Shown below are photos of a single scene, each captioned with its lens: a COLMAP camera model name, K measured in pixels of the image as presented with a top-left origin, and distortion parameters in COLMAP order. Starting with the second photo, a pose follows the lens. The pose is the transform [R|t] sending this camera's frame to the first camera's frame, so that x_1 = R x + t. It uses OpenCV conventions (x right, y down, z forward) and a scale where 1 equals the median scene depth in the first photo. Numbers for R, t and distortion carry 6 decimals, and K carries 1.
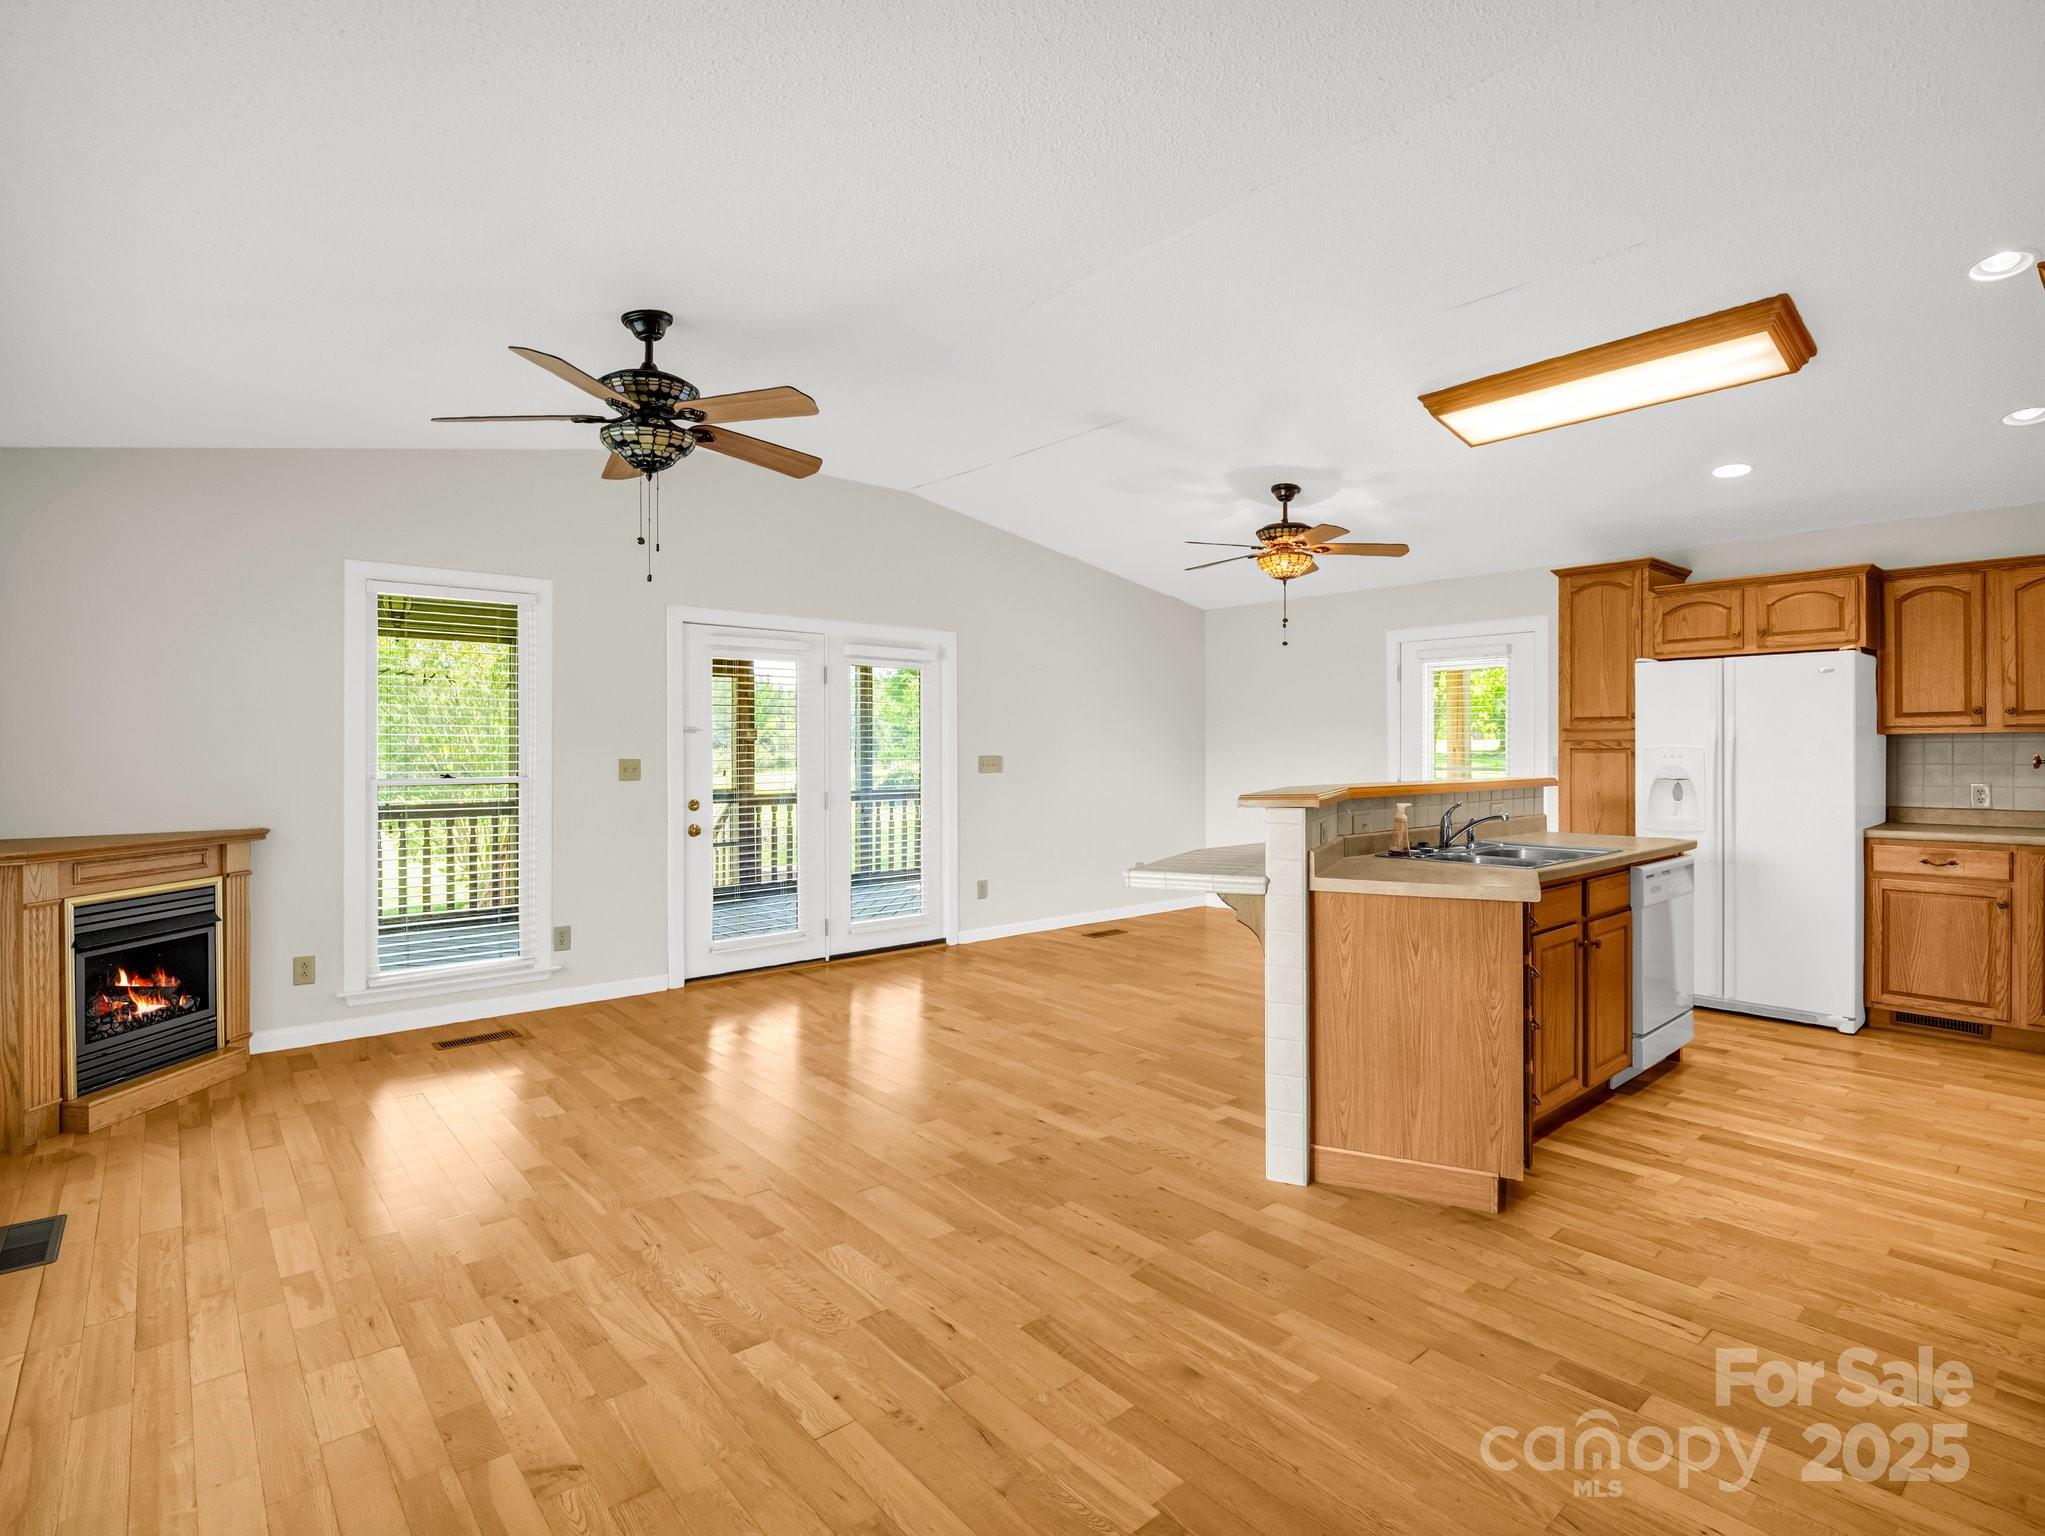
lens RADIAL K [[1006.3, 0, 1019.1], [0, 1006.3, 763.7], [0, 0, 1]] dist [-0.014263, -0.000733]
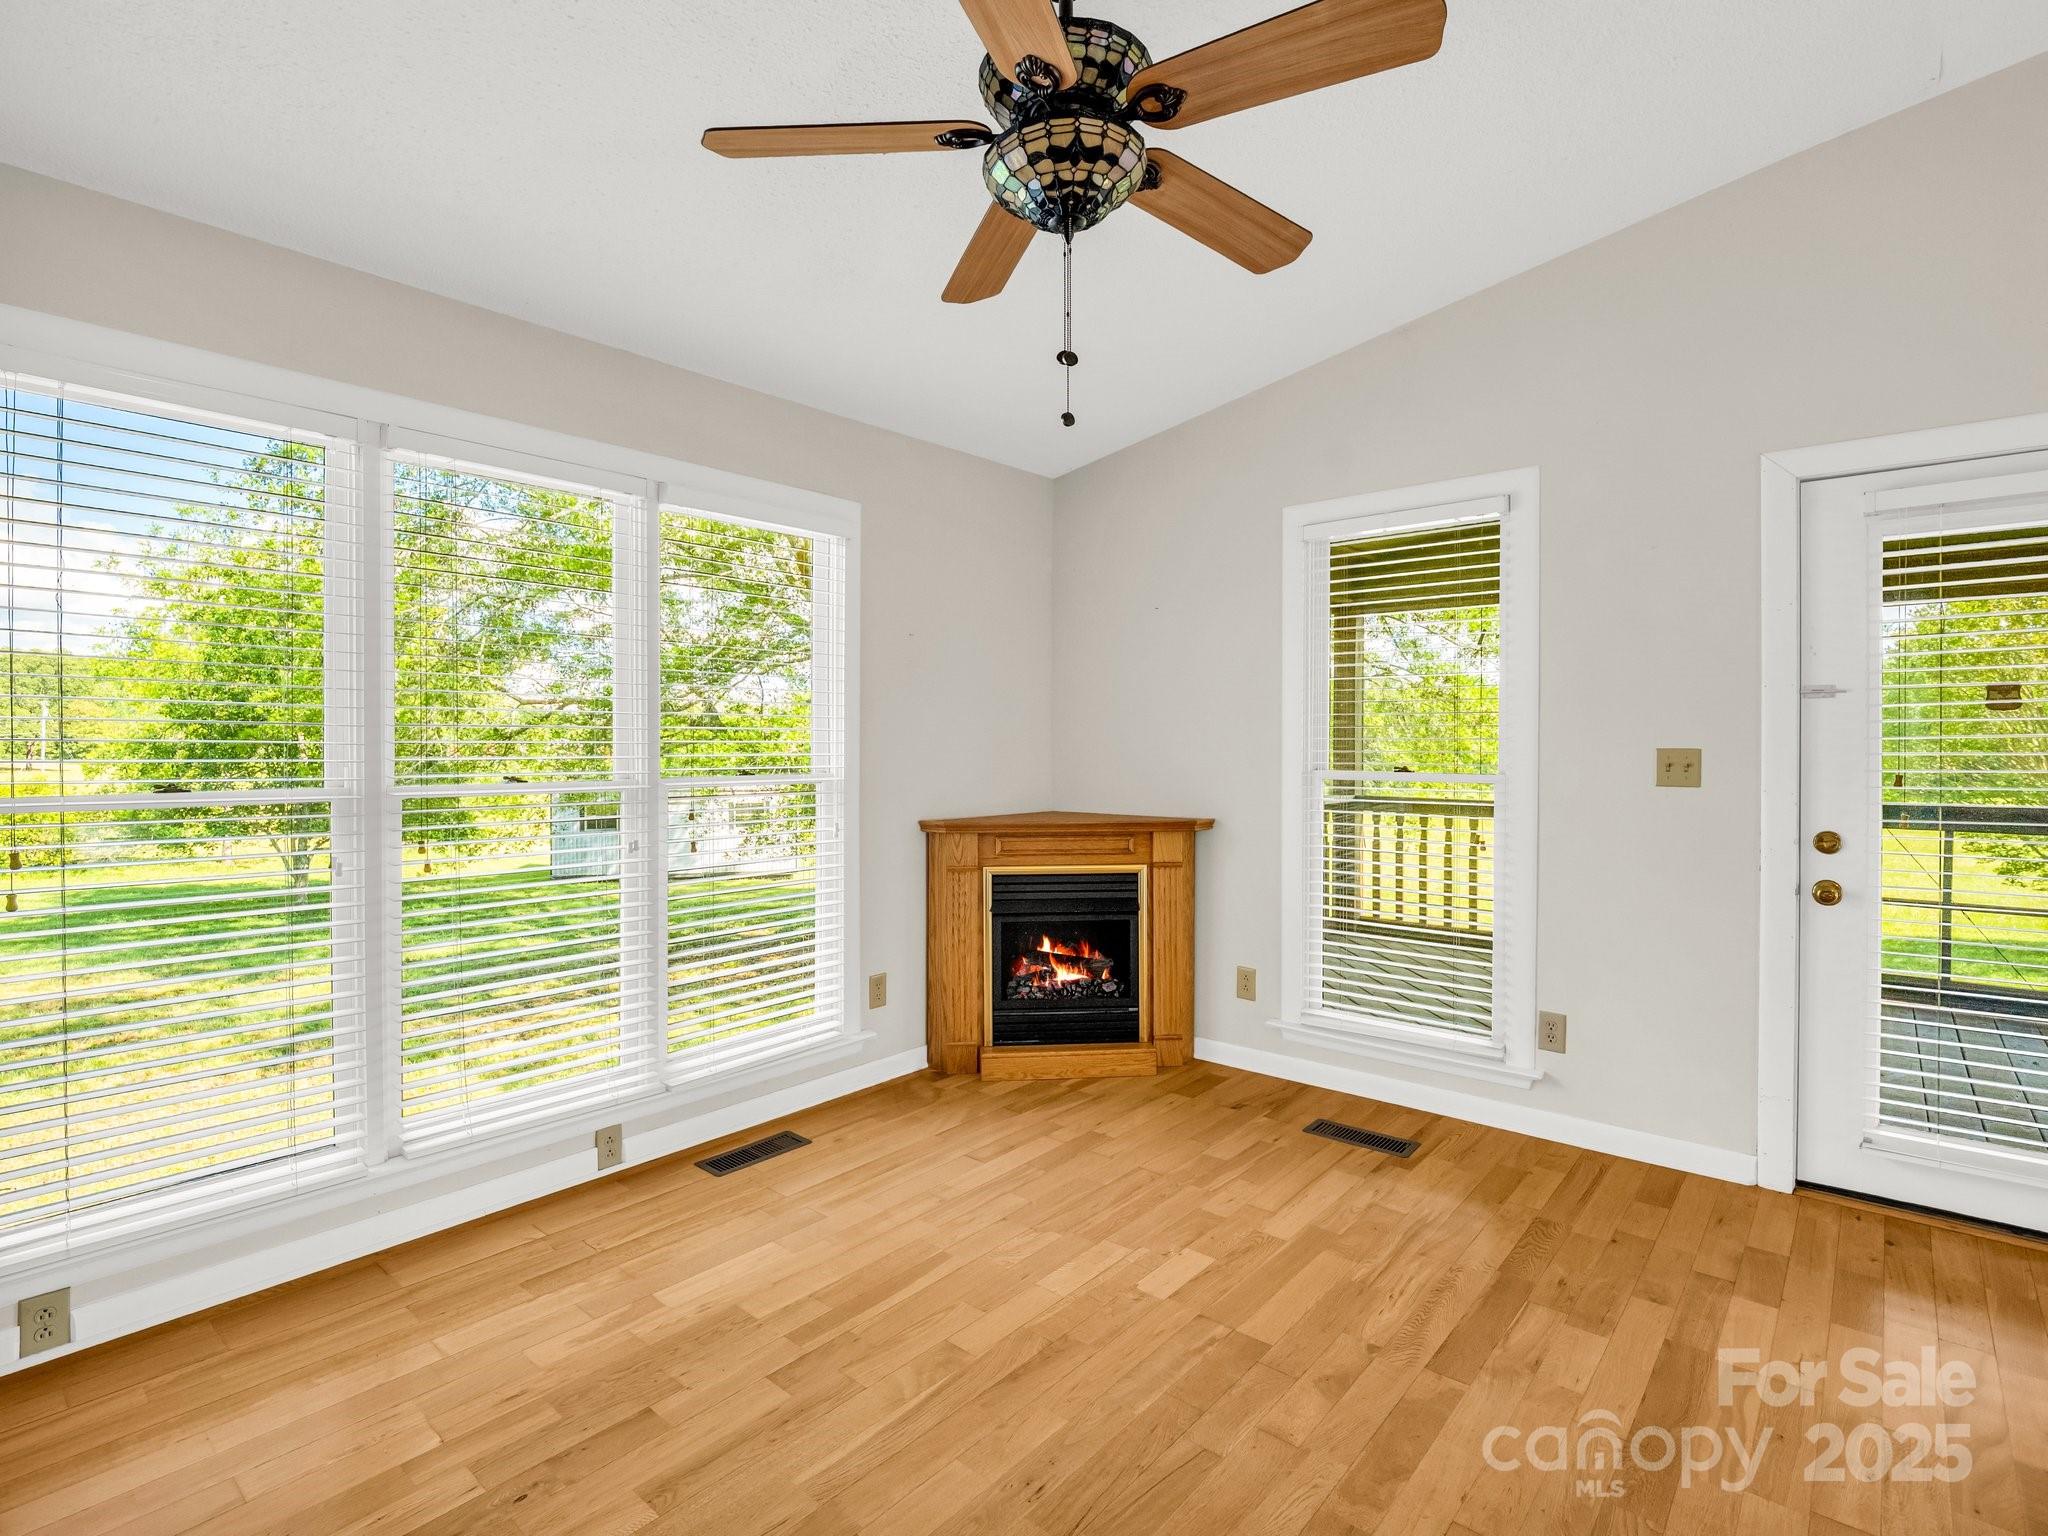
lens RADIAL K [[1007.8, 0, 1022.4], [0, 1007.8, 748.5], [0, 0, 1]] dist [-0.014263, -0.000733]
pose [[0.149817, 0.008345, -0.988678, 0.115451], [-0.012542, 0.999900, 0.006539, -0.003716], [0.988634, 0.011420, 0.149907, 0.576387]]
